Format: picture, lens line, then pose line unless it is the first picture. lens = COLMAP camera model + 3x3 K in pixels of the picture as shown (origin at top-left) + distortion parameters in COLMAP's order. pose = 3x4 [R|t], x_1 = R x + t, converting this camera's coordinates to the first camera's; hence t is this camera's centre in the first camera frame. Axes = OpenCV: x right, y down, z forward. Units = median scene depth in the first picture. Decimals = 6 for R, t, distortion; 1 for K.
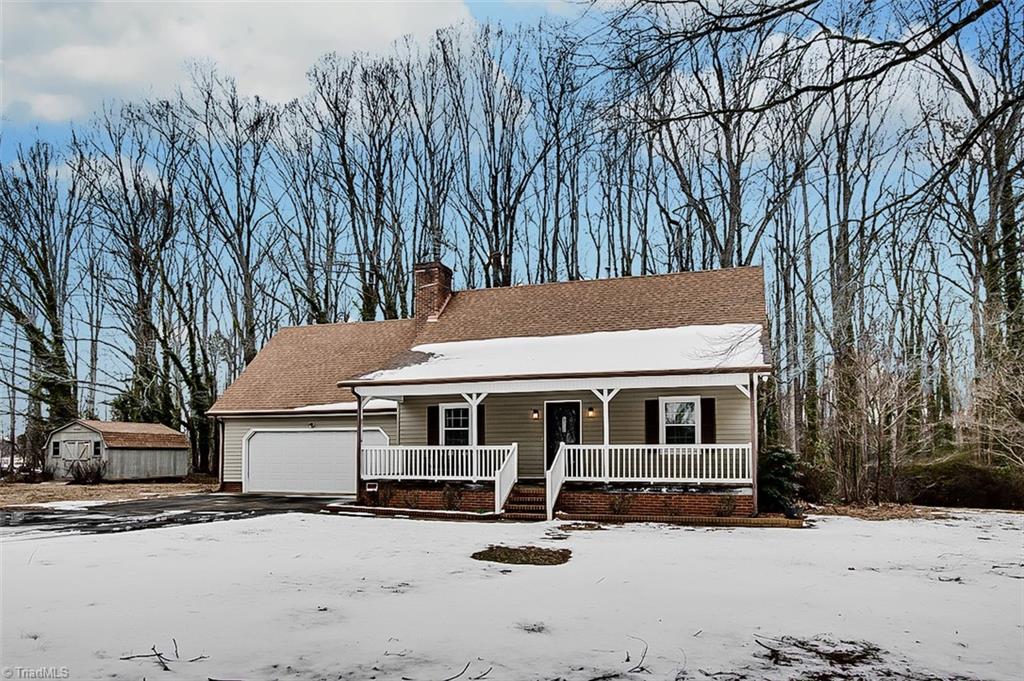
lens RADIAL K [[712.8, 0, 509.4], [0, 712.8, 387.5], [0, 0, 1]] dist [0.047648, 0.001545]
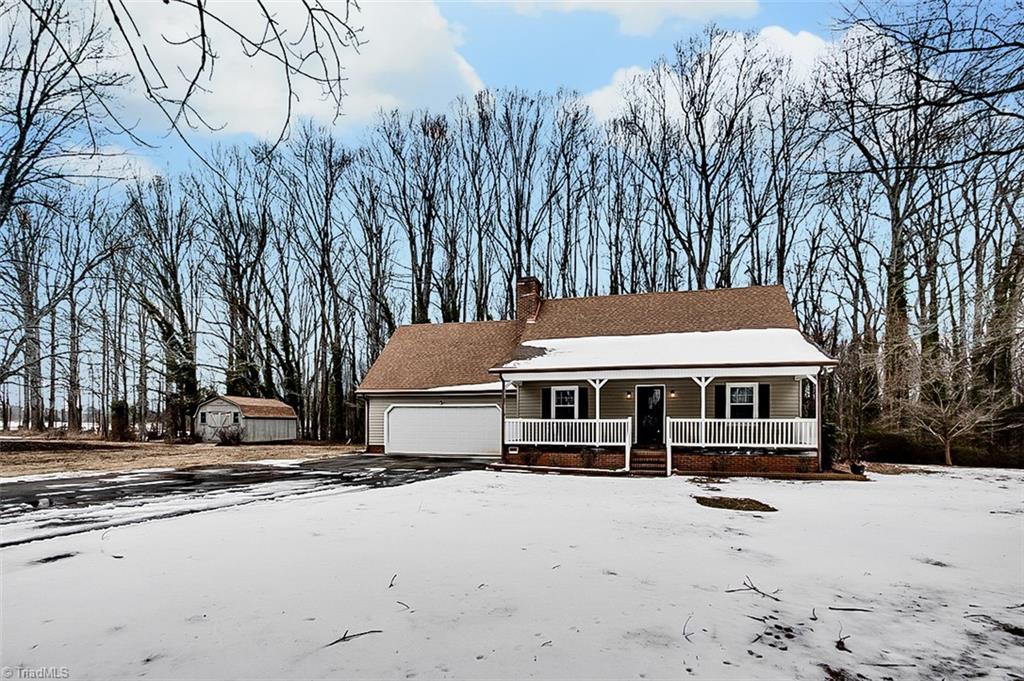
lens RADIAL K [[534.8, 0, 514.8], [0, 534.8, 408.8], [0, 0, 1]] dist [0.000103, -0.000028]
pose [[0.997446, 0.005490, 0.071206, -0.251269], [-0.010247, 0.997726, 0.066617, -0.001567], [-0.070679, -0.067176, 0.995235, 0.029054]]
